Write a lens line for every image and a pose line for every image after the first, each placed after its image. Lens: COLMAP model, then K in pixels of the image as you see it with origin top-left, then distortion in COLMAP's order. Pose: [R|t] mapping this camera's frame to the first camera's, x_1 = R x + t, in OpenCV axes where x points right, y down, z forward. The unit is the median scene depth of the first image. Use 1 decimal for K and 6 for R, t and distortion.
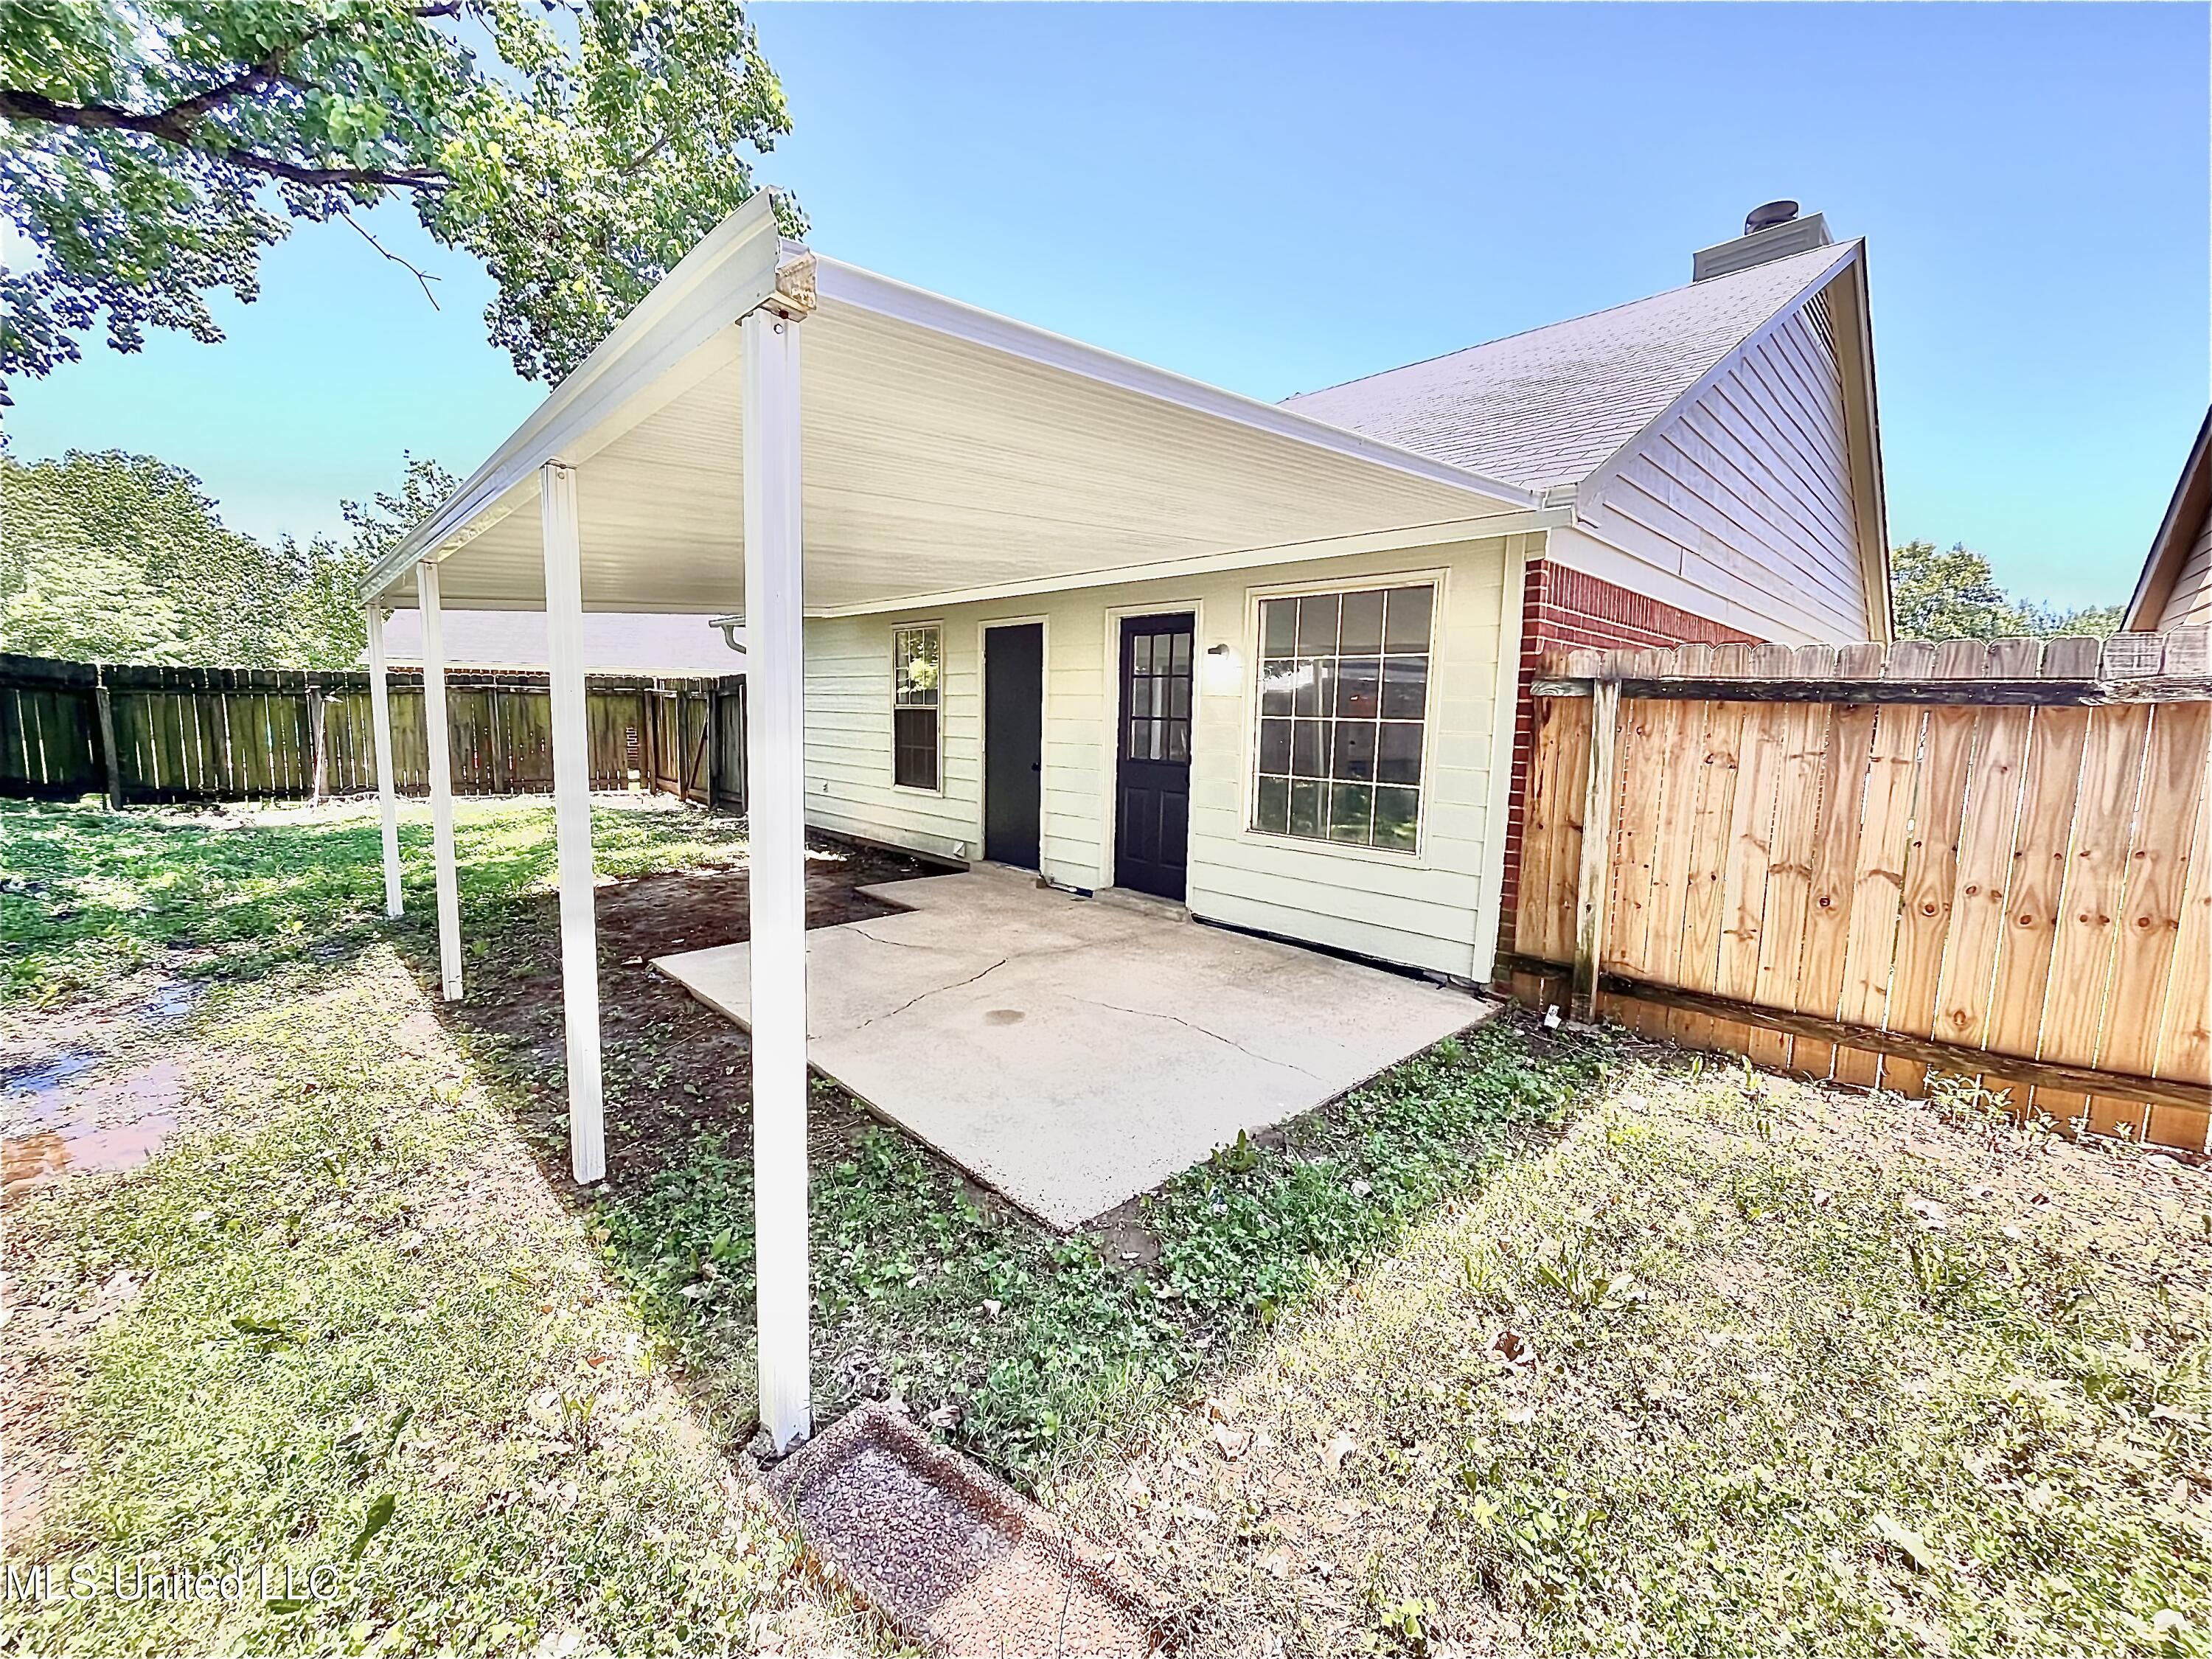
lens RADIAL K [[890.4, 0, 1108.5], [0, 890.4, 827.2], [0, 0, 1]] dist [-0.003045, 0.000956]
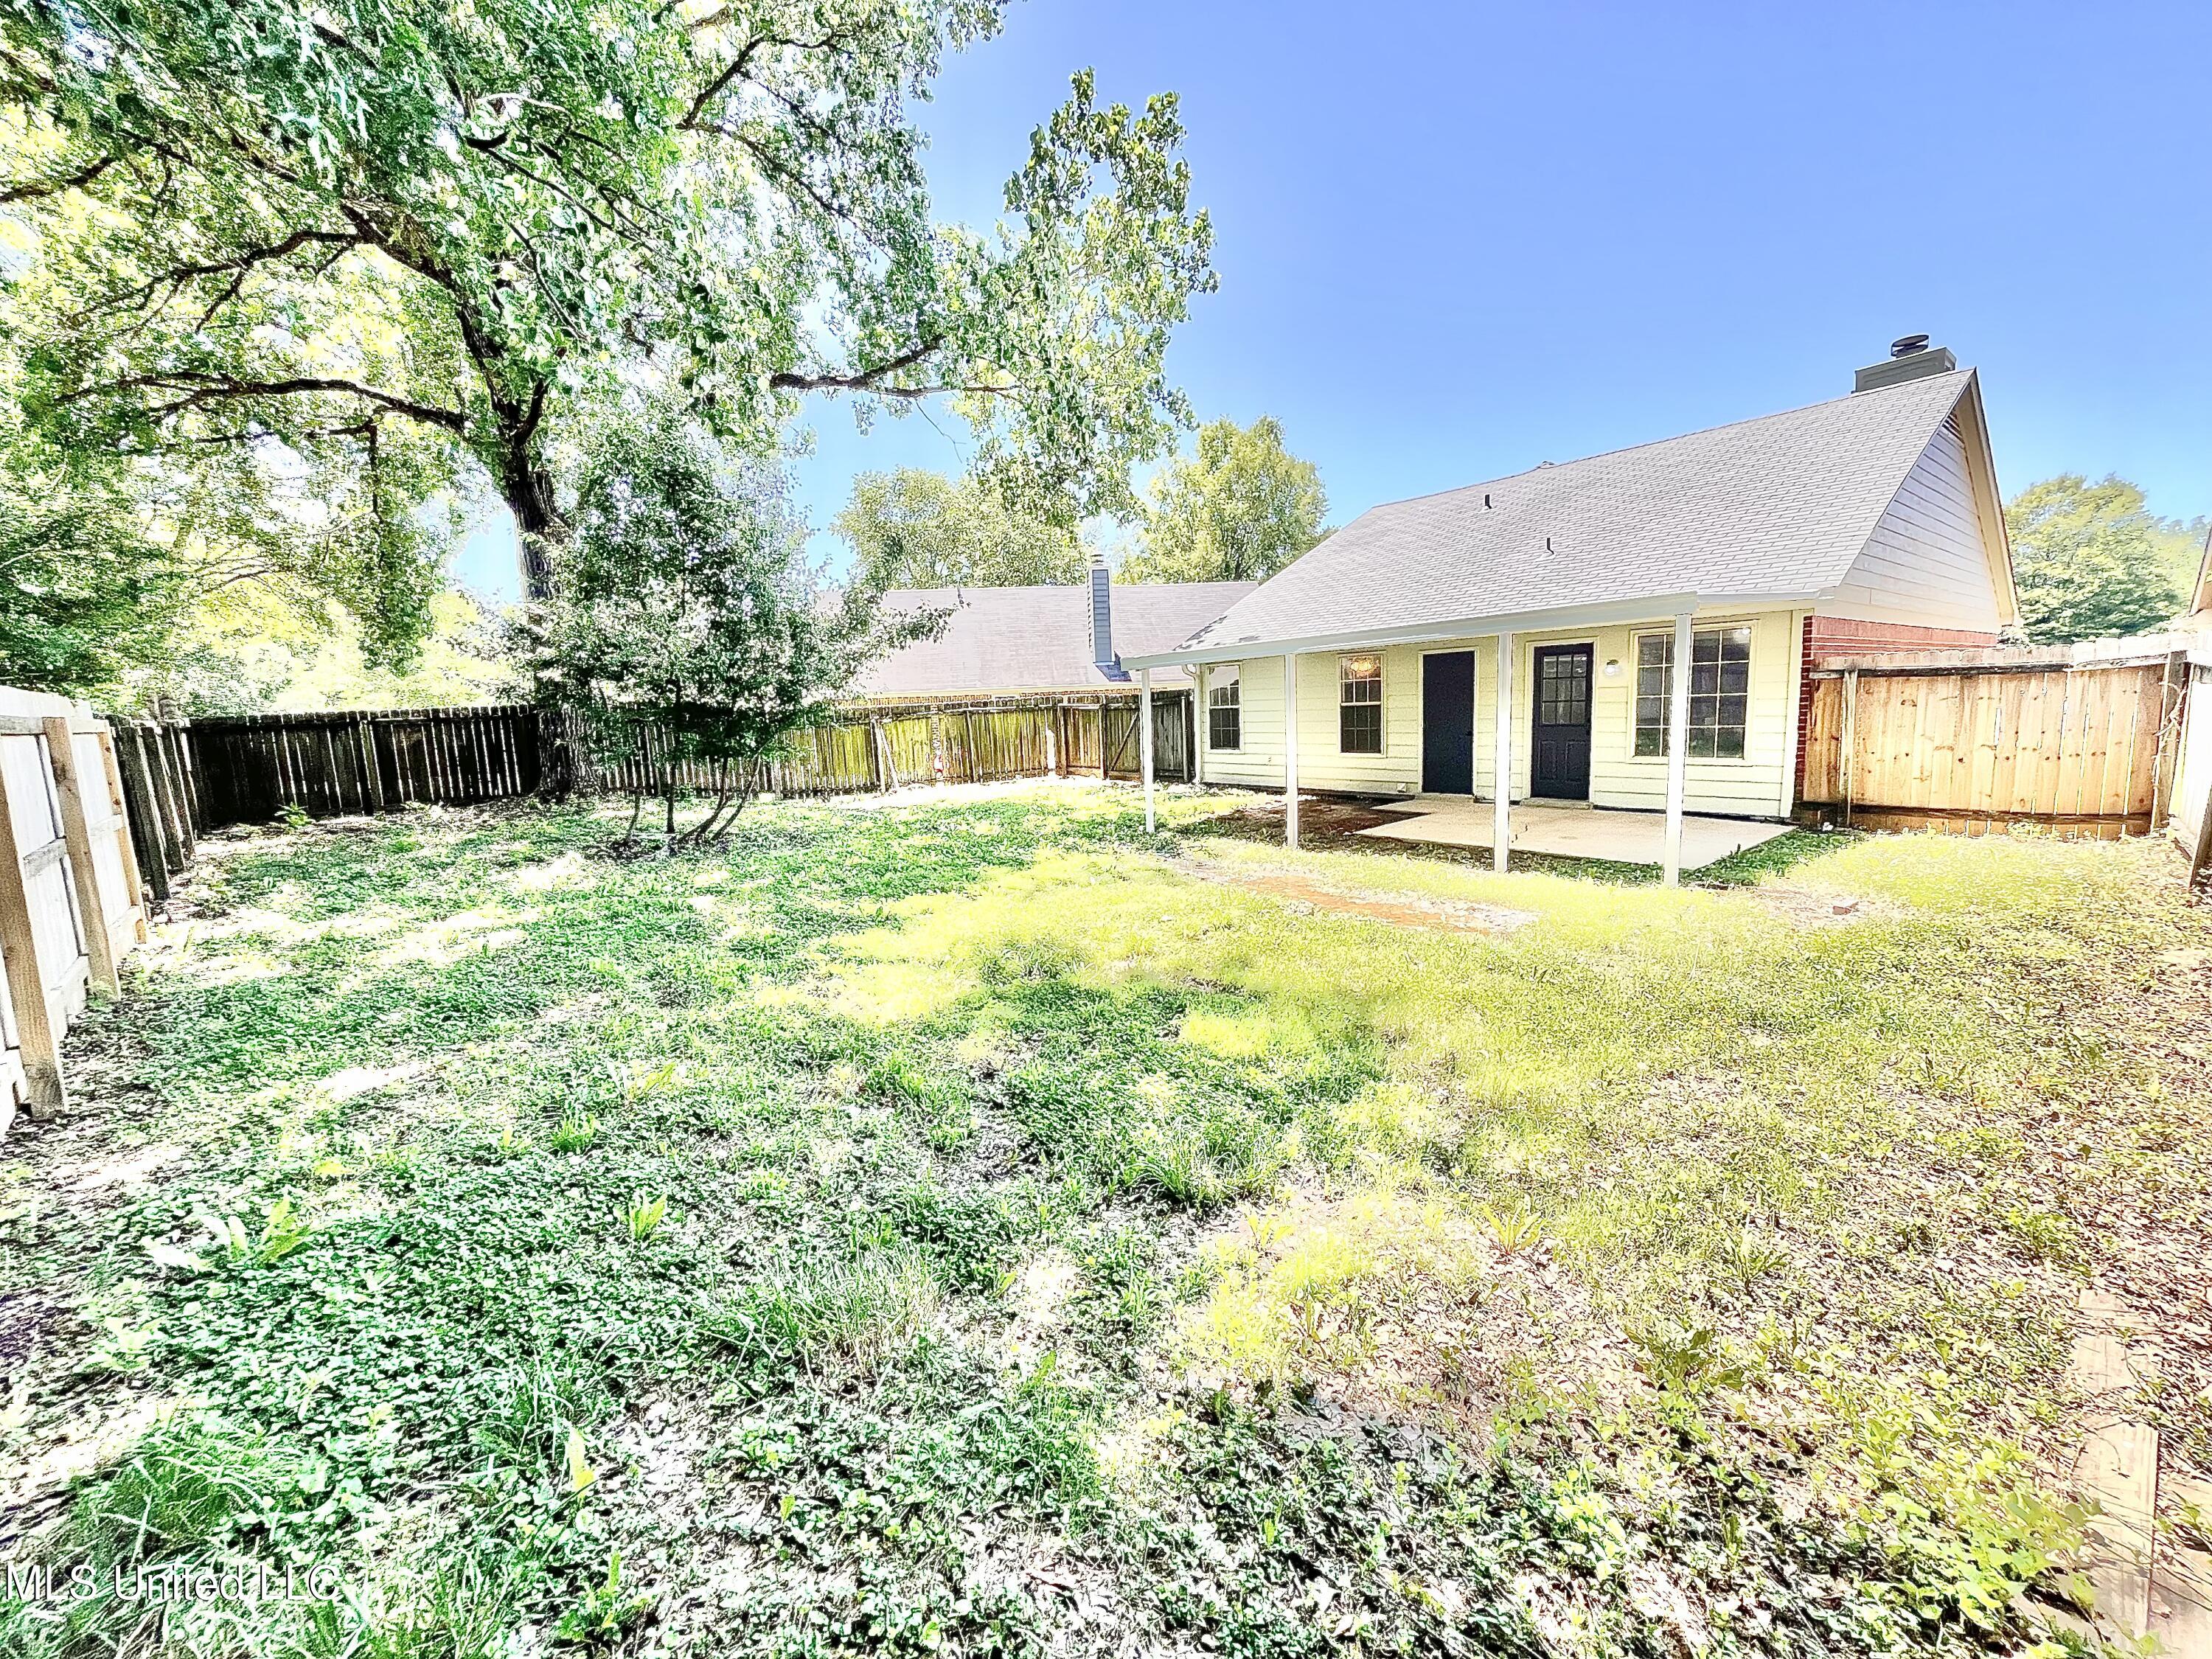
lens RADIAL K [[890.4, 0, 1106.7], [0, 890.4, 827.5], [0, 0, 1]] dist [-0.003045, 0.000956]
pose [[0.993777, -0.051303, -0.098866, -0.978319], [0.052470, 0.998580, 0.009243, 0.098177], [0.098251, -0.014373, 0.995058, -1.257611]]
